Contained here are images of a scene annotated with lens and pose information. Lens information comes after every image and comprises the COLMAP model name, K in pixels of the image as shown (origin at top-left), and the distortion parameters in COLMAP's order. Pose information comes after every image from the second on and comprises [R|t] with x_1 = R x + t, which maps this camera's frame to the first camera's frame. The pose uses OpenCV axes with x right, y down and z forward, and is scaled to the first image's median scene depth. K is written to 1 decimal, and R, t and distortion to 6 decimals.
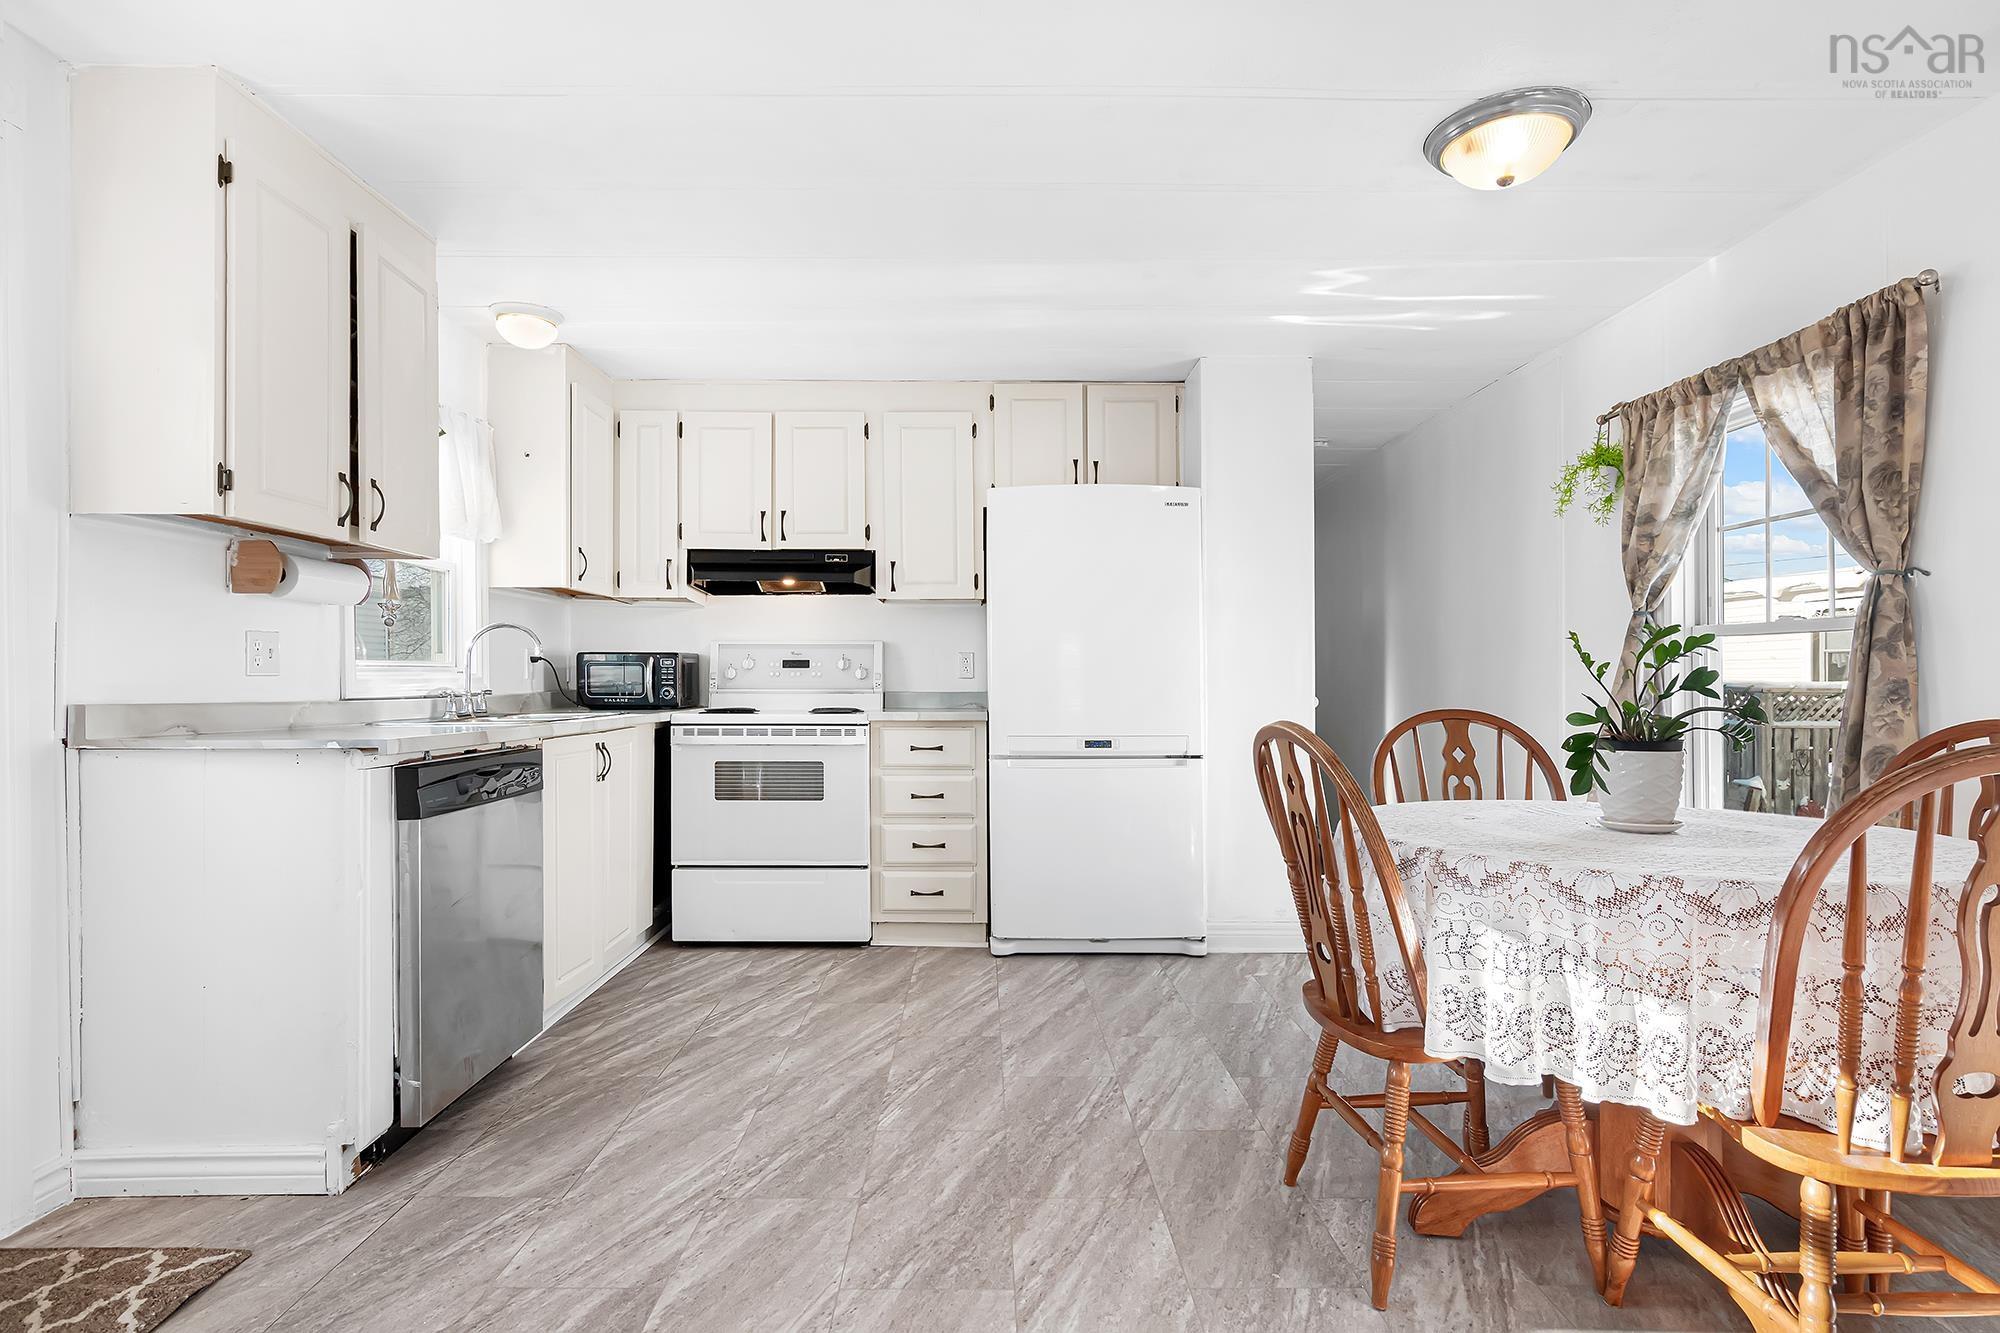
lens RADIAL K [[1023.5, 0, 1006.3], [0, 1023.5, 708.6], [0, 0, 1]] dist [0.000326, -0.000387]
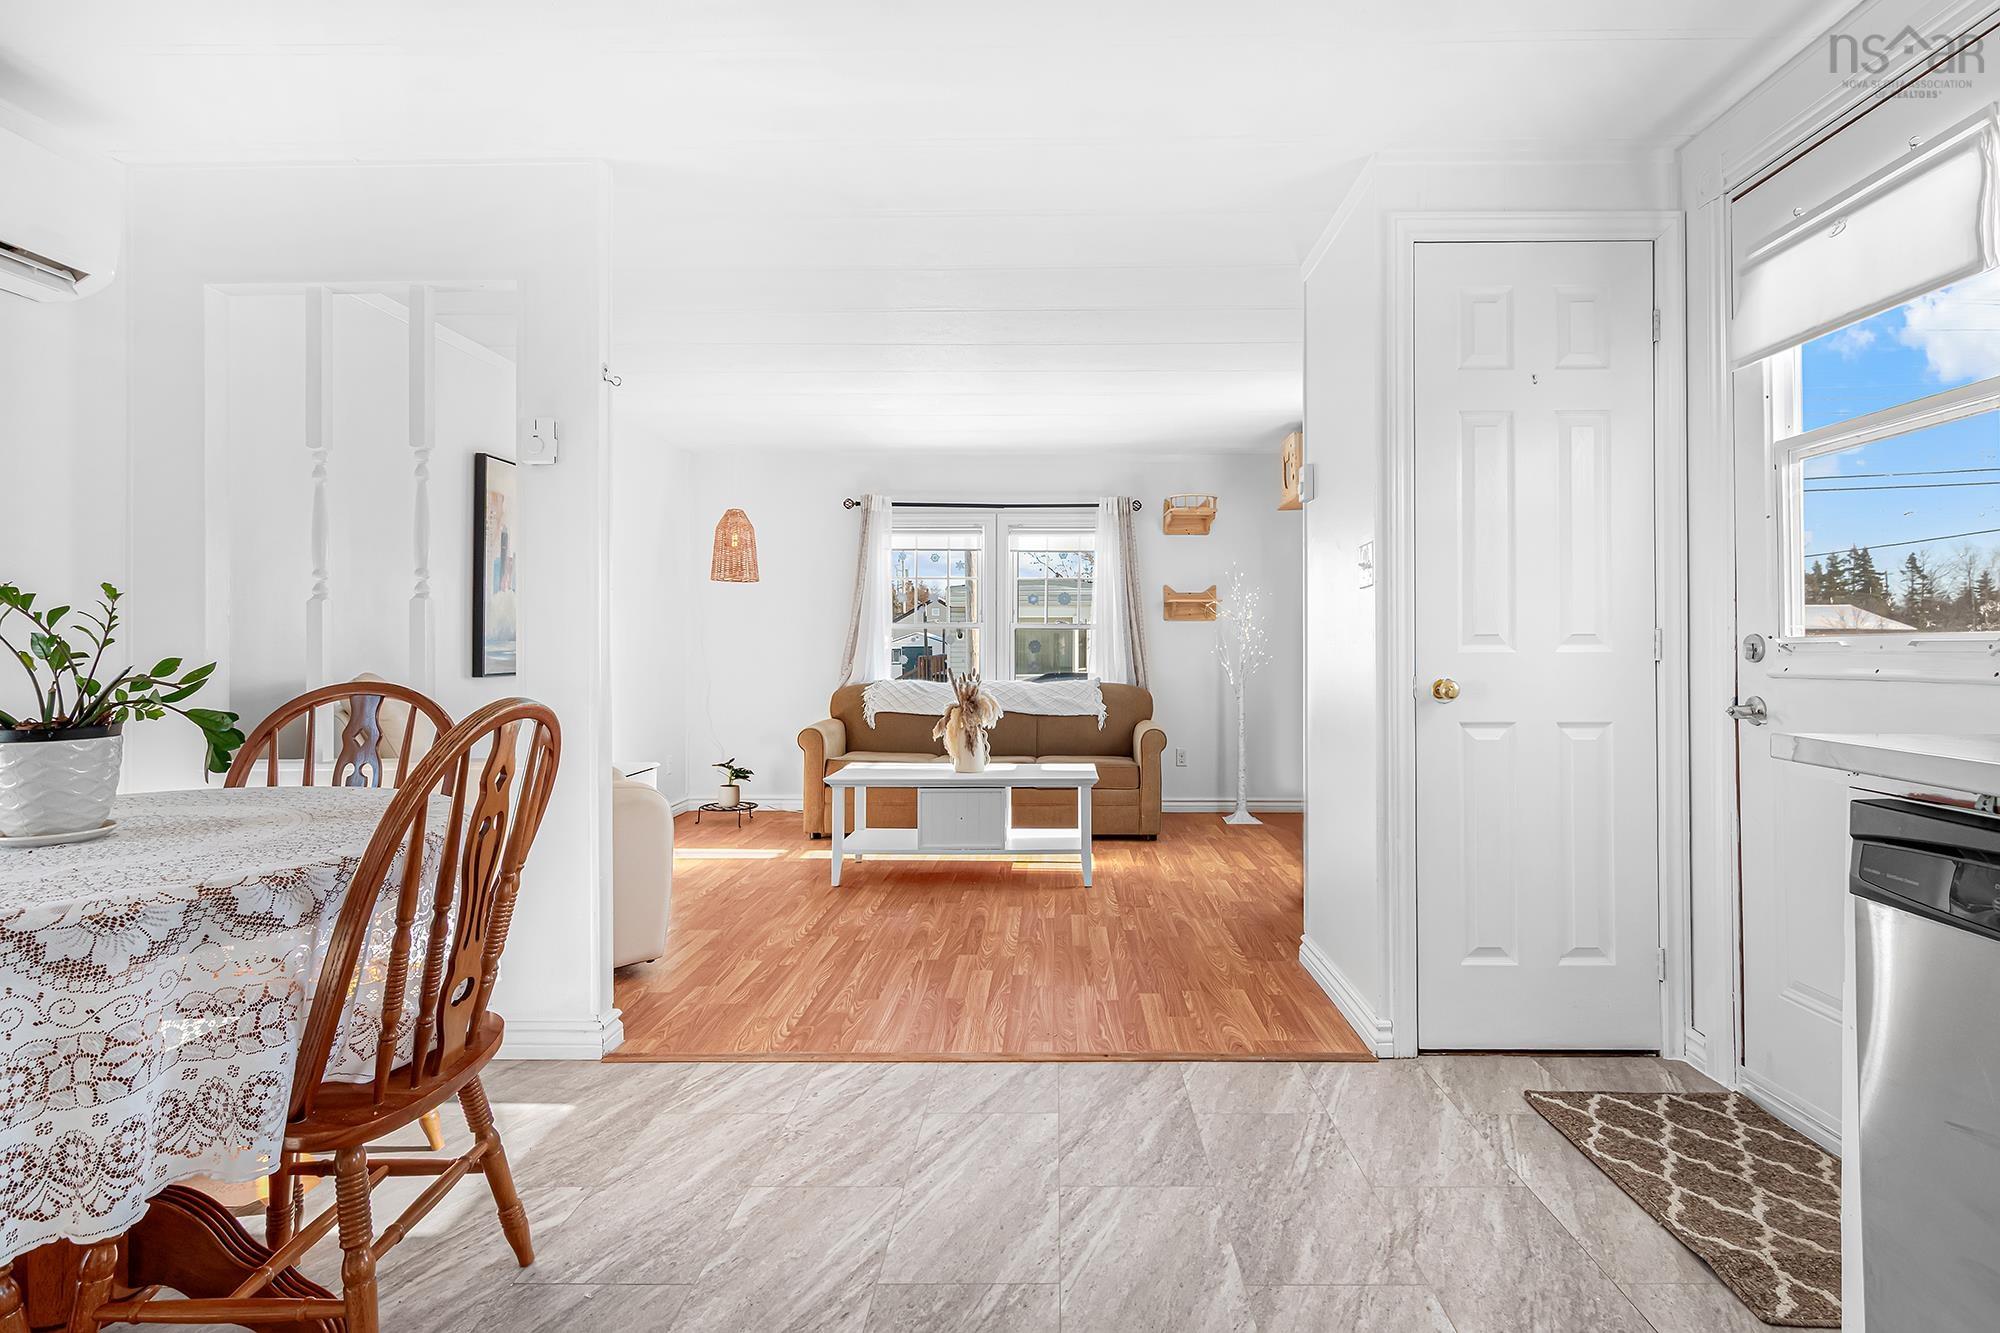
lens RADIAL K [[1013.0, 0, 1049.6], [0, 1013.0, 626.5], [0, 0, 1]] dist [0.002400, 0.000205]
pose [[-0.999682, 0.003032, 0.025052, -0.083686], [0.003321, 0.999928, 0.011508, -0.024760], [-0.025015, 0.011588, -0.999620, 0.877449]]
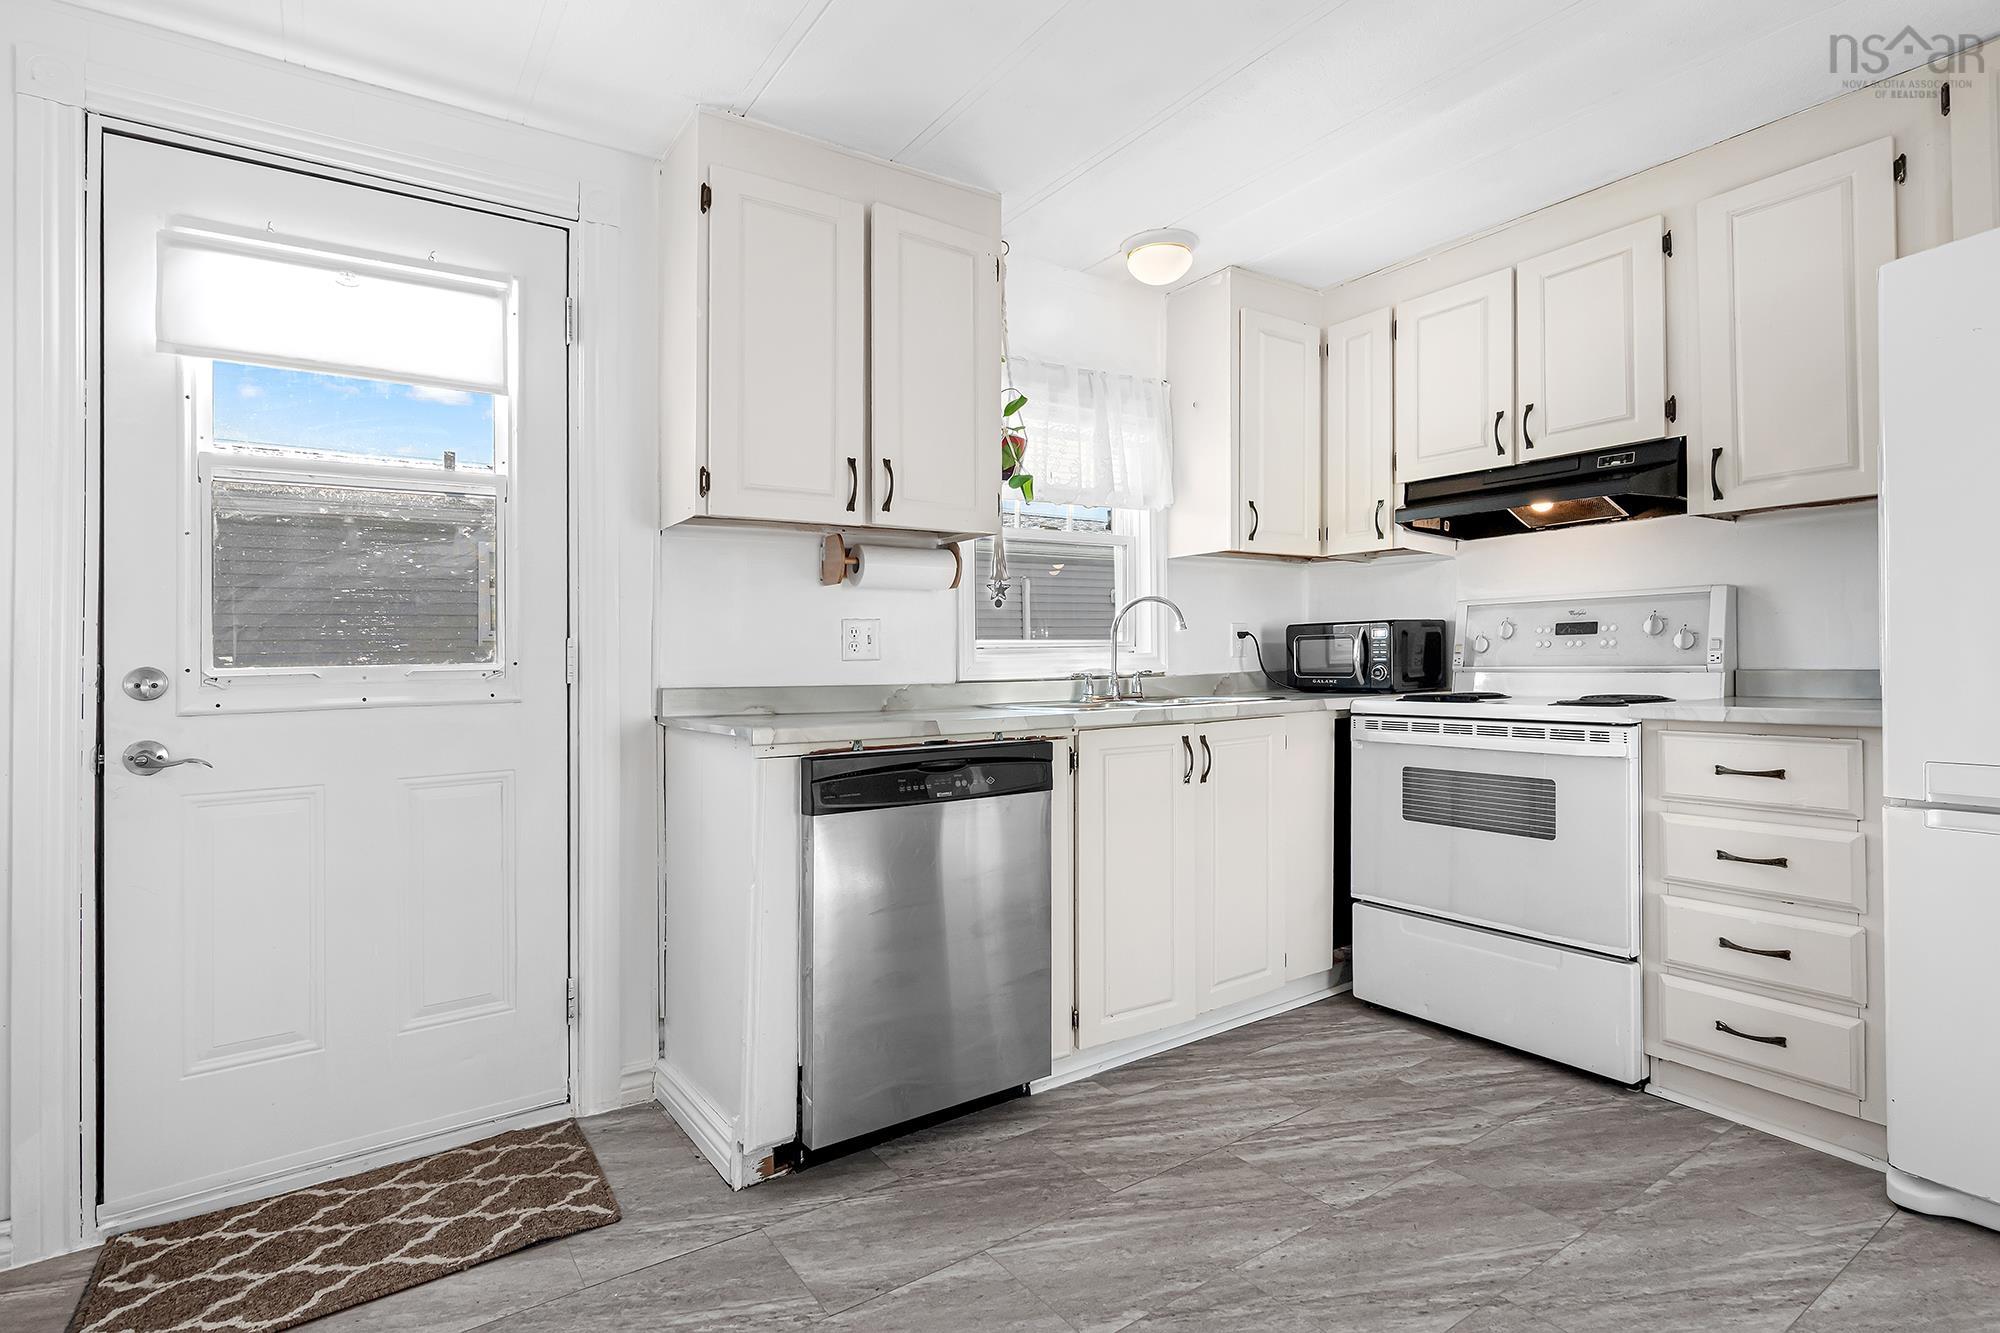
lens RADIAL K [[1001.0, 0, 976.9], [0, 1001.0, 672.3], [0, 0, 1]] dist [-0.010587, 0.006531]
pose [[0.545783, -0.001302, -0.837925, 0.147480], [-0.006615, 0.999961, -0.005862, -0.009534], [0.837900, 0.008743, 0.545753, 0.354535]]
